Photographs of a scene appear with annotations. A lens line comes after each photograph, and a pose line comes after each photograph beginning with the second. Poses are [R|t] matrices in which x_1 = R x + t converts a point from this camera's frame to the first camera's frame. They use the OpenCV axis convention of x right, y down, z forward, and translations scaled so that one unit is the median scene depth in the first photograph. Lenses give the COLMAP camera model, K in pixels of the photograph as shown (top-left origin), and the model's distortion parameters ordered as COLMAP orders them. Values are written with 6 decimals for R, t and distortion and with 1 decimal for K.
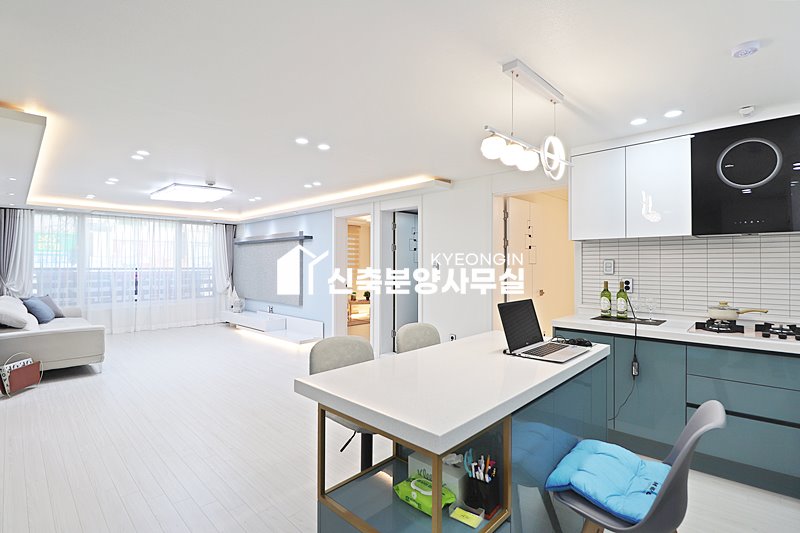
lens RADIAL K [[378.7, 0, 402.1], [0, 378.7, 263.6], [0, 0, 1]] dist [-0.019109, -0.000643]
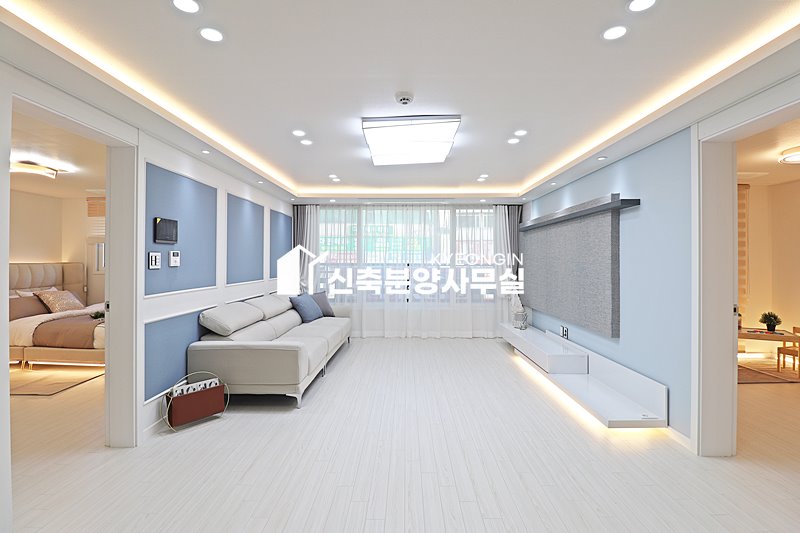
lens RADIAL K [[378.7, 0, 401.9], [0, 378.7, 259.9], [0, 0, 1]] dist [-0.019109, -0.000643]
pose [[0.684939, -0.002136, -0.728597, -0.085177], [0.002495, 0.999997, -0.000586, 0.003751], [0.728596, -0.001417, 0.684942, 0.399594]]
